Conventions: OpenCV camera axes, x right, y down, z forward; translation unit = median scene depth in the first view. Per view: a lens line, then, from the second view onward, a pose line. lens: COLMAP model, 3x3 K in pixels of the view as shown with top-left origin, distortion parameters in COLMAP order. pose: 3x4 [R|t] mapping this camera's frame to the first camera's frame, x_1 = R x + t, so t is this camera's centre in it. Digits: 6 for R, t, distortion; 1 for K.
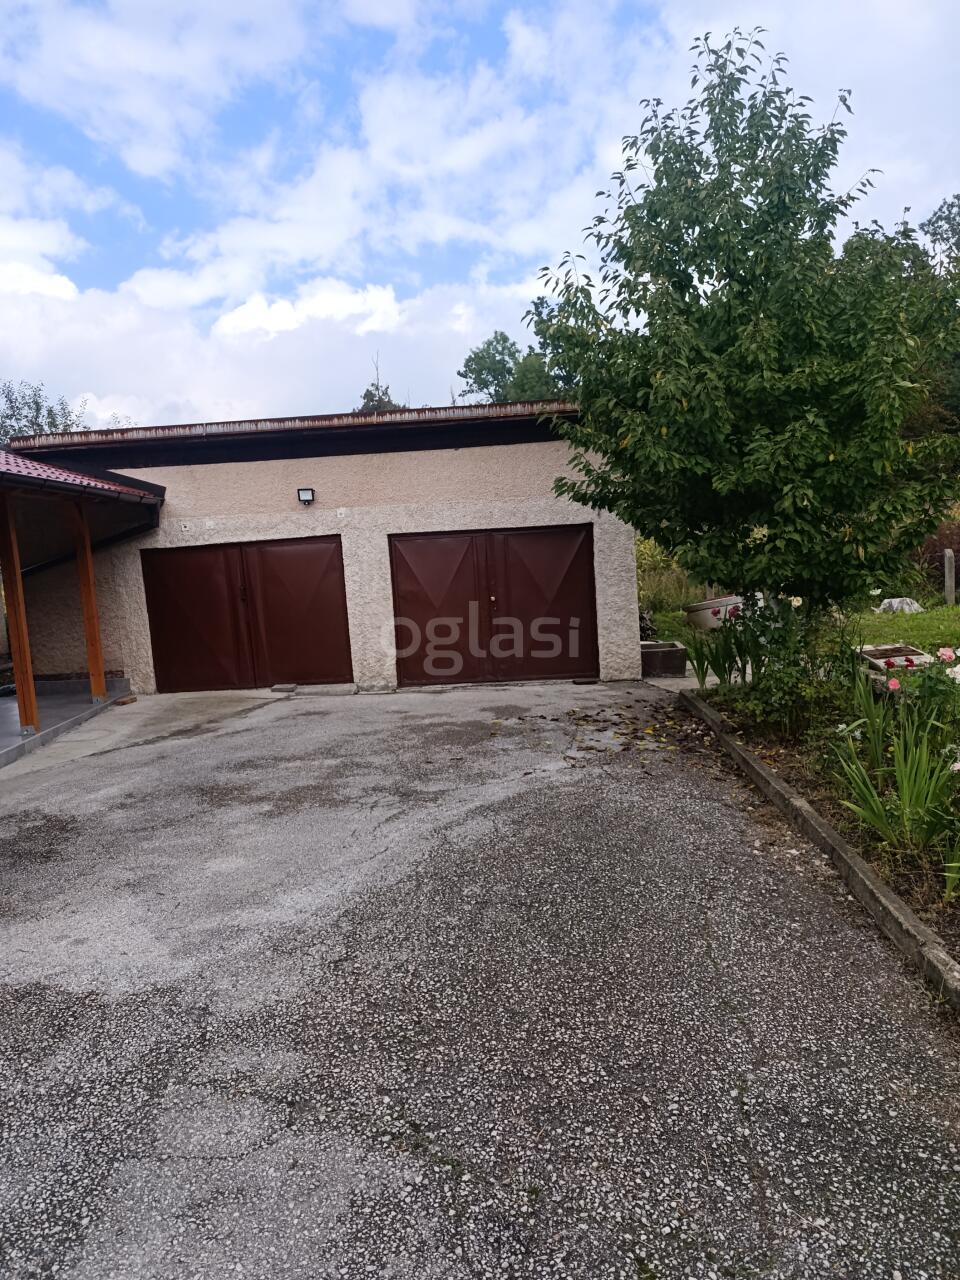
lens RADIAL K [[866.8, 0, 478.3], [0, 866.8, 637.2], [0, 0, 1]] dist [0.042037, -0.043205]
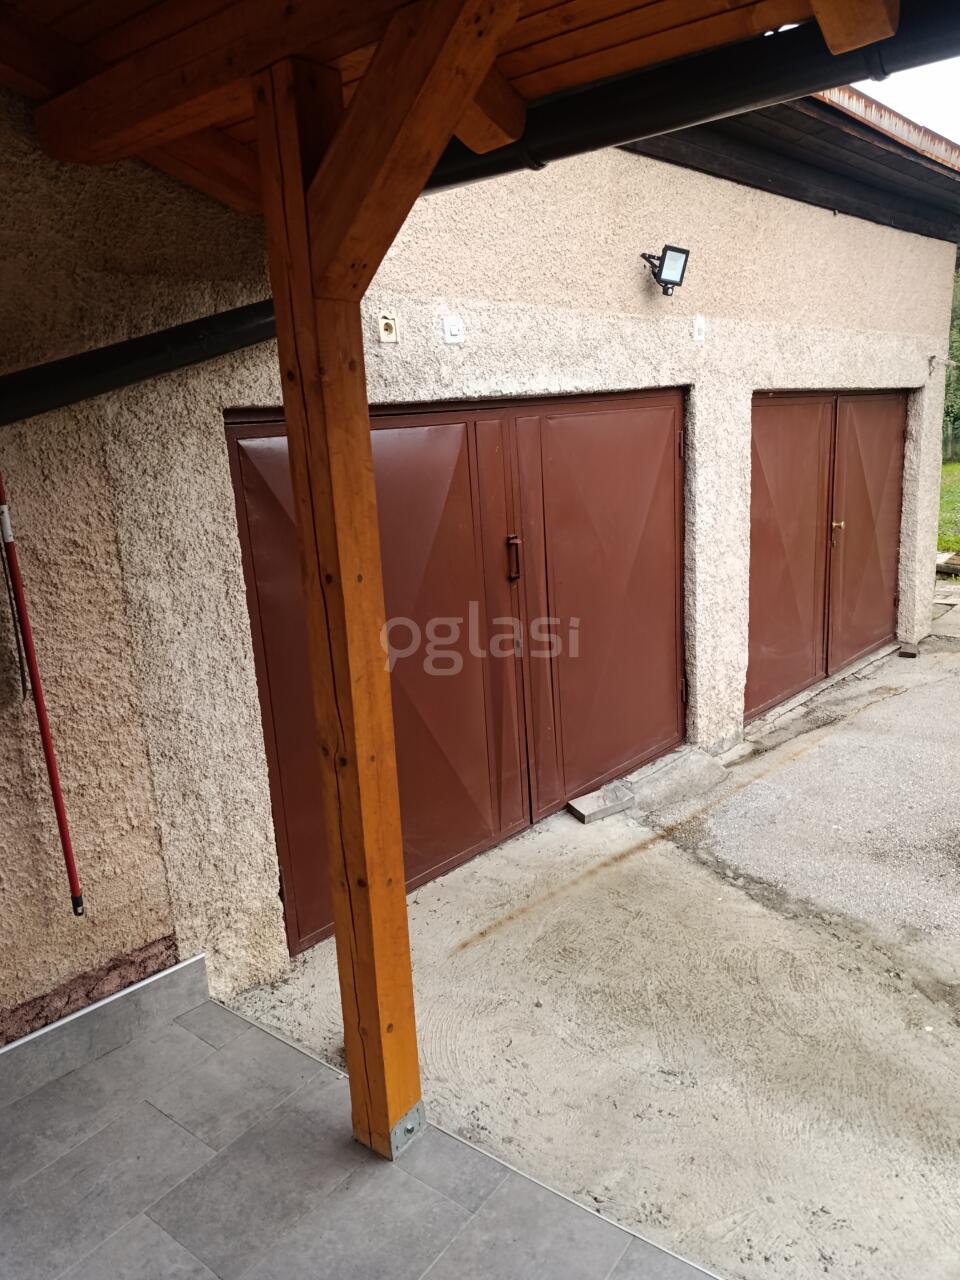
lens RADIAL K [[871.9, 0, 485.9], [0, 871.9, 643.1], [0, 0, 1]] dist [0.041734, -0.046049]
pose [[0.654790, -0.159147, 0.738866, -0.681321], [0.097193, 0.987193, 0.126501, -0.080715], [-0.749536, -0.011019, 0.661872, 1.034358]]
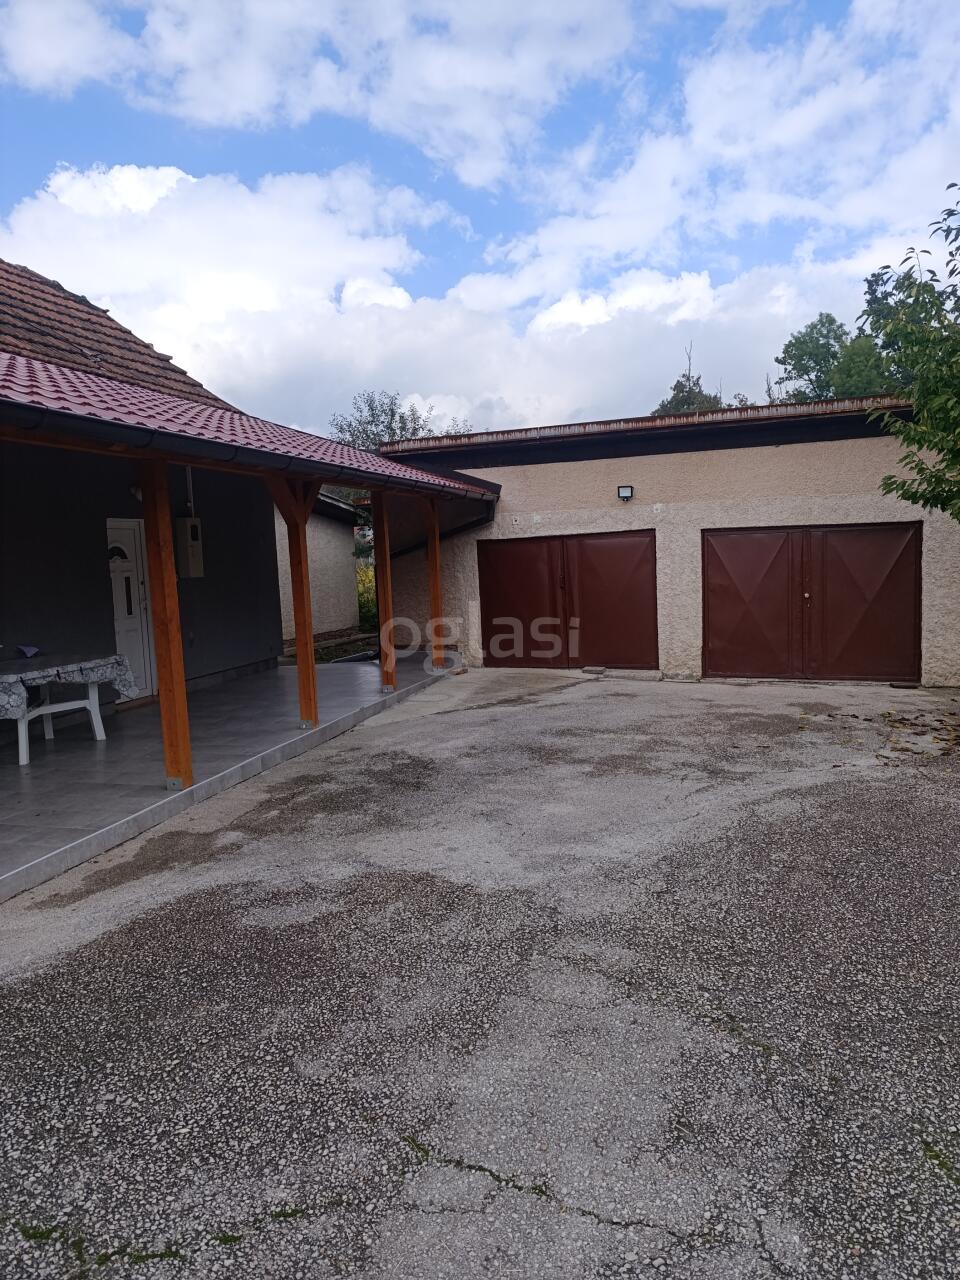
lens RADIAL K [[868.6, 0, 478.3], [0, 868.6, 635.3], [0, 0, 1]] dist [0.031610, -0.043699]
pose [[0.943706, 0.056073, -0.325999, -0.012358], [-0.053731, 0.998424, 0.016192, 0.007128], [0.326393, 0.002235, 0.945231, -0.092139]]
